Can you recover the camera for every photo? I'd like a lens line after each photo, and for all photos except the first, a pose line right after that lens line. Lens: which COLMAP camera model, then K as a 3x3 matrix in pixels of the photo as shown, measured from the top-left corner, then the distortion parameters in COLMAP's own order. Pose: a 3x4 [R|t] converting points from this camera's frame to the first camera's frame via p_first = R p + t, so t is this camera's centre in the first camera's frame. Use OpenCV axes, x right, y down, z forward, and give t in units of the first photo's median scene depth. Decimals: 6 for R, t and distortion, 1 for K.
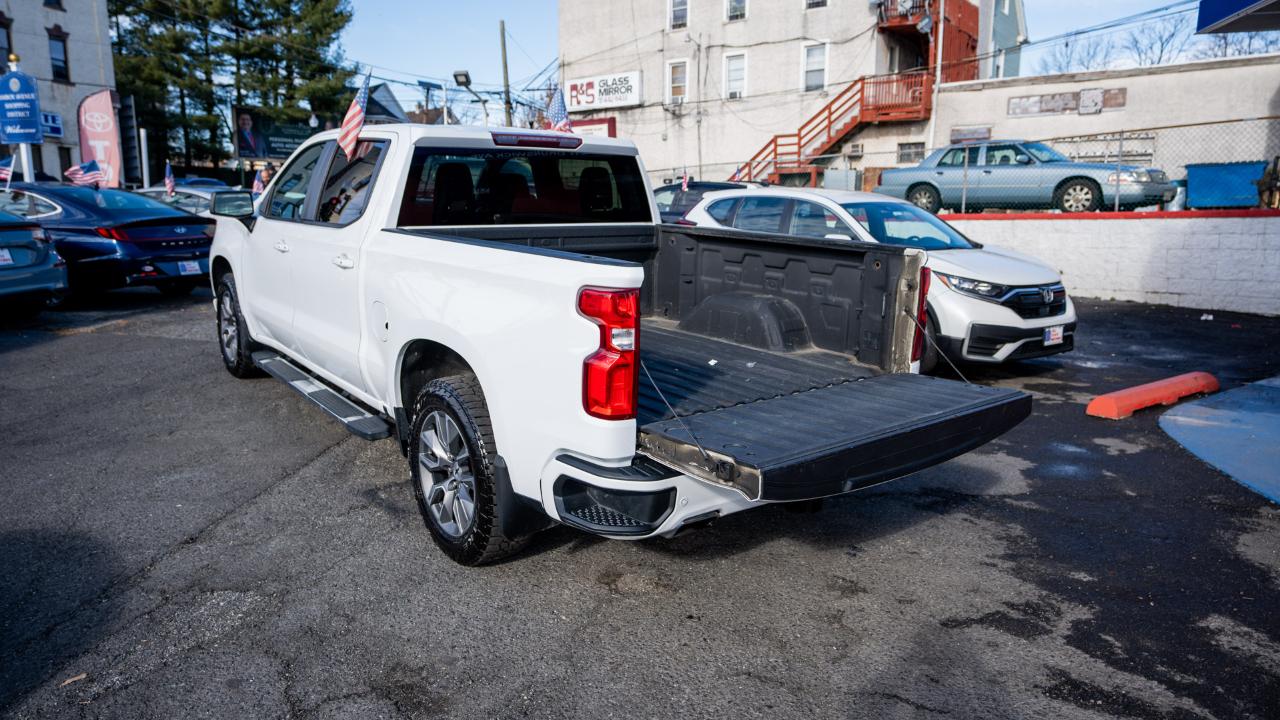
lens RADIAL K [[829.5, 0, 636.7], [0, 829.5, 354.2], [0, 0, 1]] dist [-0.021331, 0.035883]
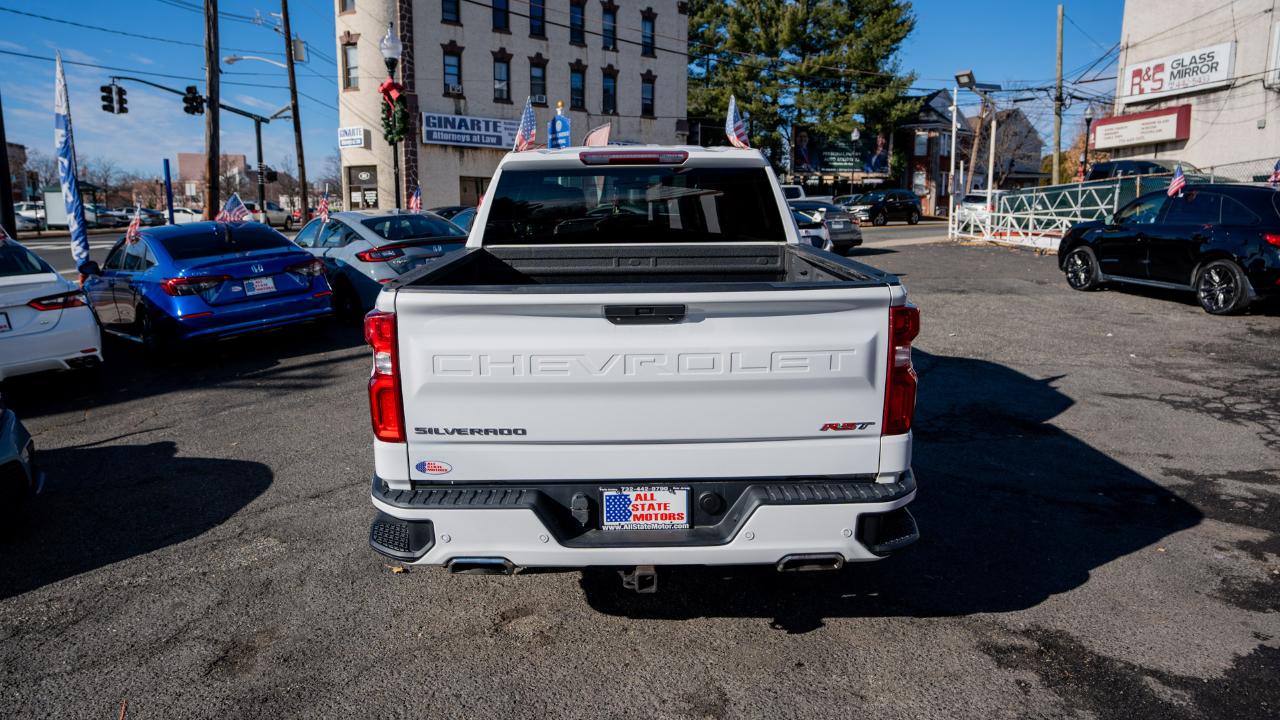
lens RADIAL K [[852.4, 0, 640.1], [0, 852.4, 354.3], [0, 0, 1]] dist [-0.018992, 0.041779]
pose [[0.794221, 0.086891, -0.601384, 0.083199], [-0.096935, 0.995166, 0.015770, -0.007563], [0.599847, 0.045770, 0.798804, 0.036351]]
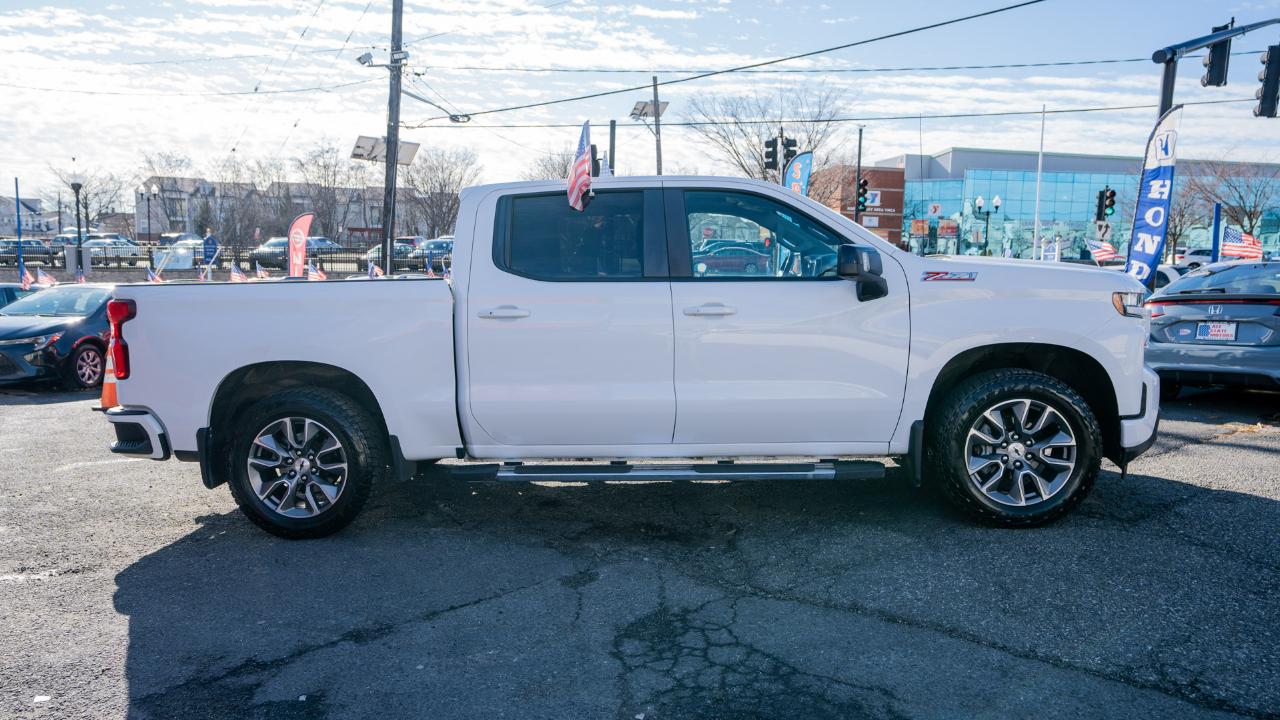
lens RADIAL K [[894.1, 0, 633.5], [0, 894.1, 356.8], [0, 0, 1]] dist [-0.007084, 0.037923]
pose [[-0.677235, 0.057519, -0.733515, 0.106708], [-0.147969, 0.965924, 0.212359, -0.056182], [0.720735, 0.252355, -0.645646, 0.328925]]
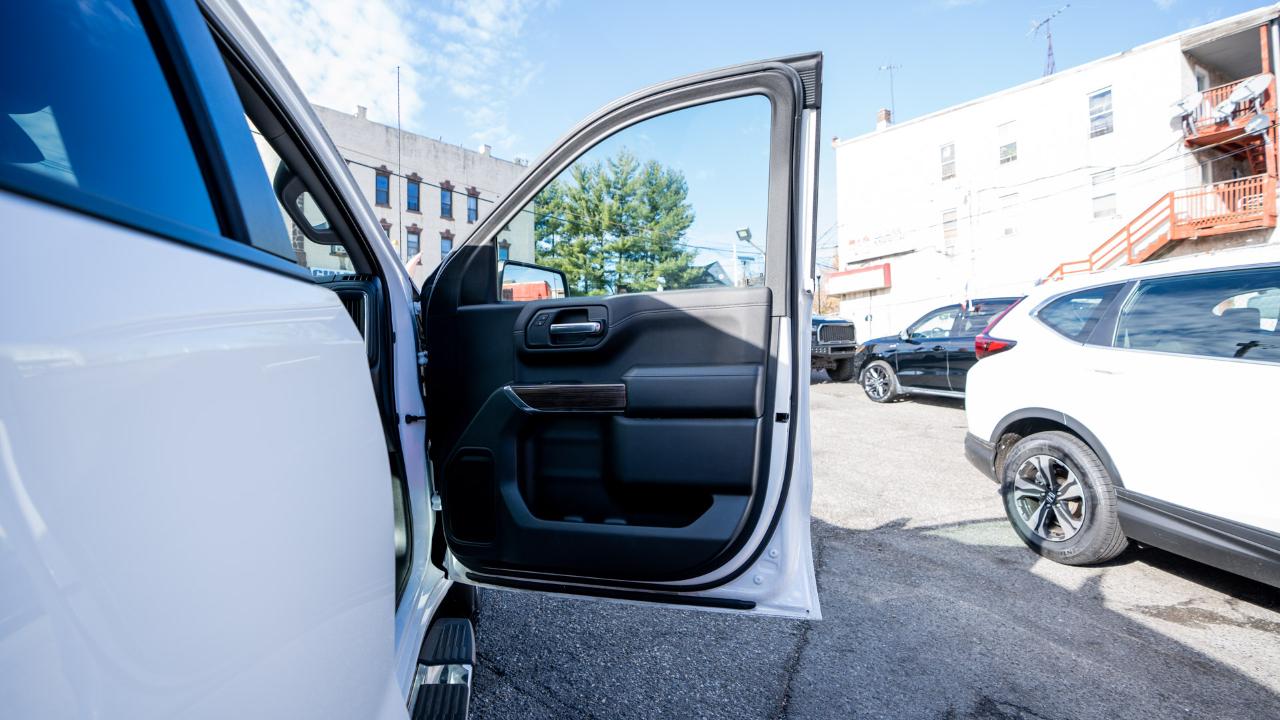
lens RADIAL K [[585.8, 0, 634.5], [0, 585.8, 353.1], [0, 0, 1]] dist [-0.073749, 0.026883]
pose [[0.898108, -0.024538, -0.439091, 0.004460], [-0.049342, 0.986515, -0.156054, -0.029428], [0.436999, 0.161819, 0.884786, 0.205634]]
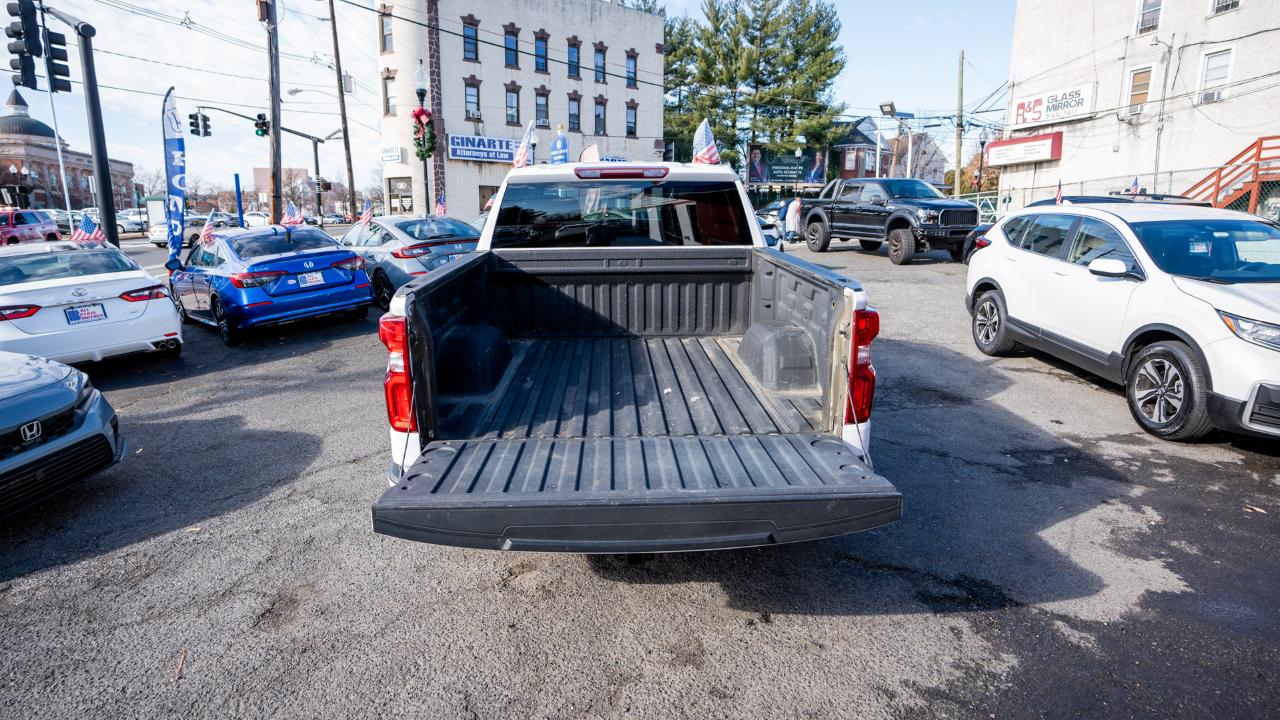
lens RADIAL K [[680.7, 0, 636.5], [0, 680.7, 355.3], [0, 0, 1]] dist [-0.053144, 0.033675]
pose [[0.804033, 0.108743, -0.584556, 0.076148], [-0.095405, 0.993990, 0.053683, -0.010368], [0.586880, 0.012607, 0.809576, 0.044587]]
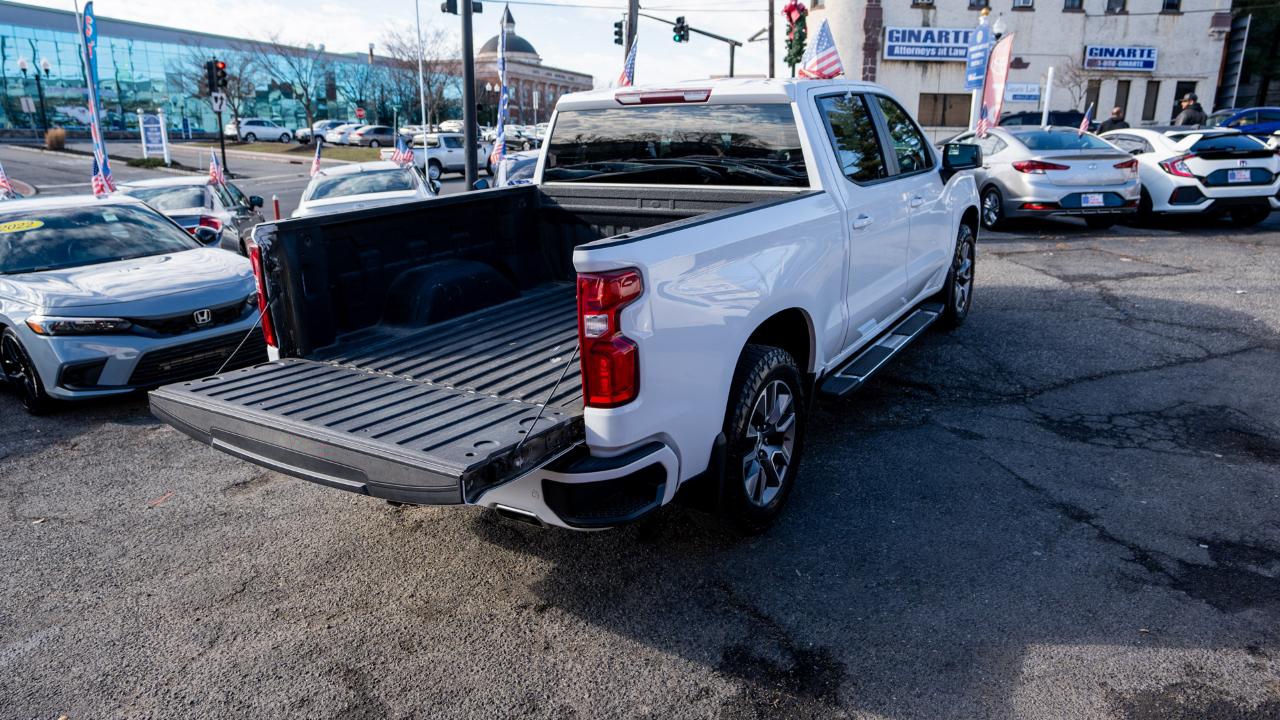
lens RADIAL K [[845.3, 0, 639.2], [0, 845.3, 368.1], [0, 0, 1]] dist [-0.037664, 0.038369]
pose [[0.332666, 0.242102, -0.911438, 0.137692], [-0.156731, 0.967237, 0.199718, -0.023906], [0.929929, 0.076411, 0.359712, 0.107129]]
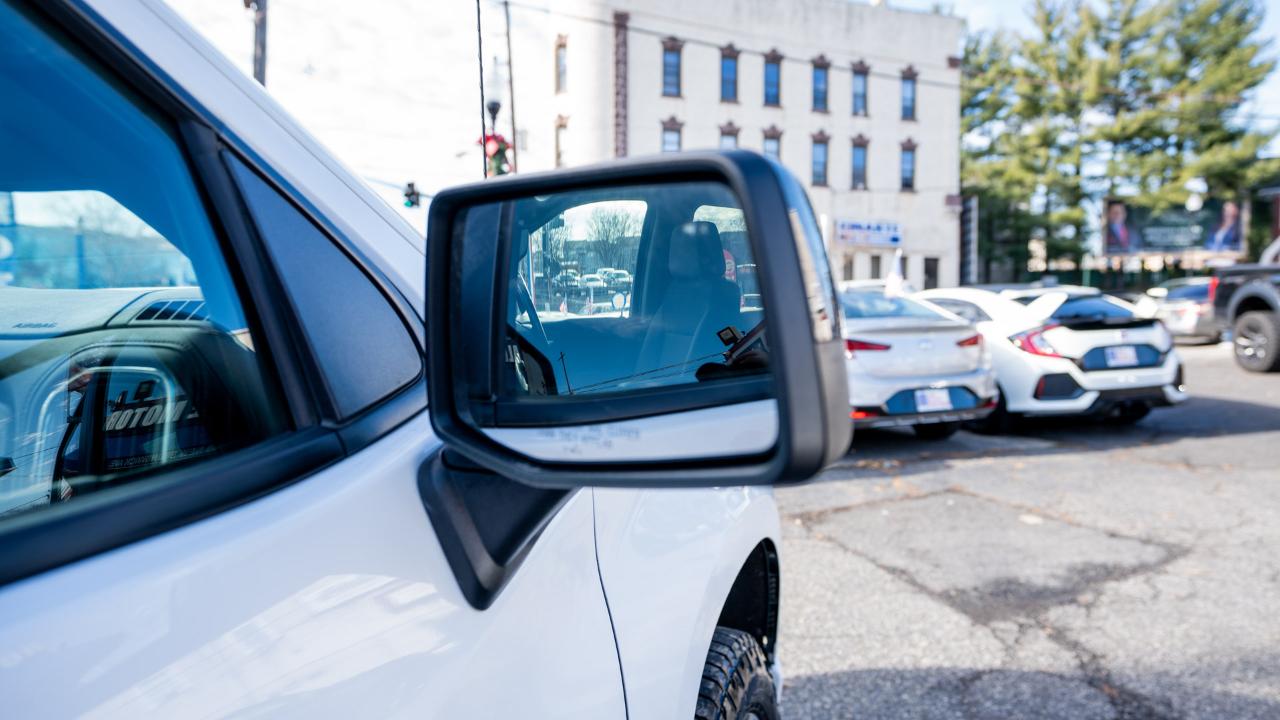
lens RADIAL K [[852.4, 0, 640.1], [0, 852.4, 354.3], [0, 0, 1]] dist [-0.018992, 0.041779]
pose [[0.558780, 0.027342, -0.828865, -0.020776], [-0.130707, 0.989868, -0.055463, -0.044008], [0.818951, 0.139330, 0.556692, 0.241419]]
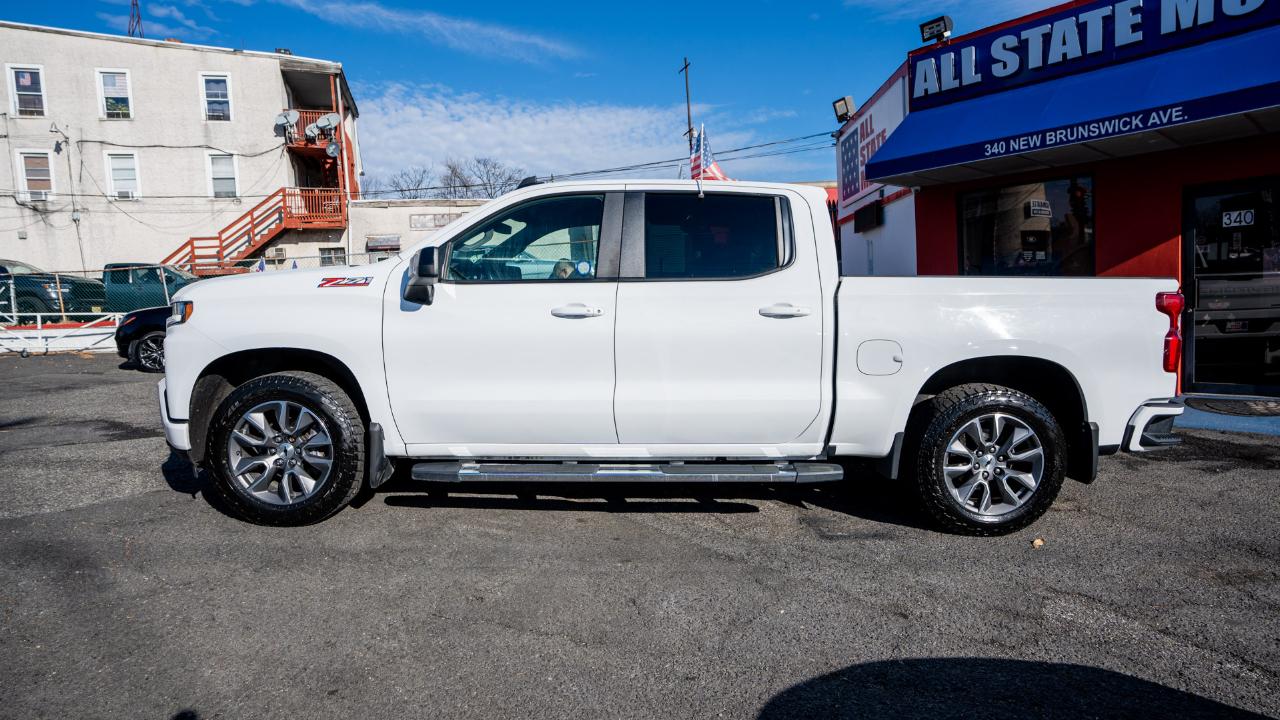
lens RADIAL K [[696.3, 0, 636.4], [0, 696.3, 356.1], [0, 0, 1]] dist [-0.050682, 0.034162]
pose [[0.608173, -0.092488, 0.788398, -0.175796], [0.177077, 0.983969, -0.021167, -0.011378], [-0.773802, 0.152480, 0.614801, 0.100227]]
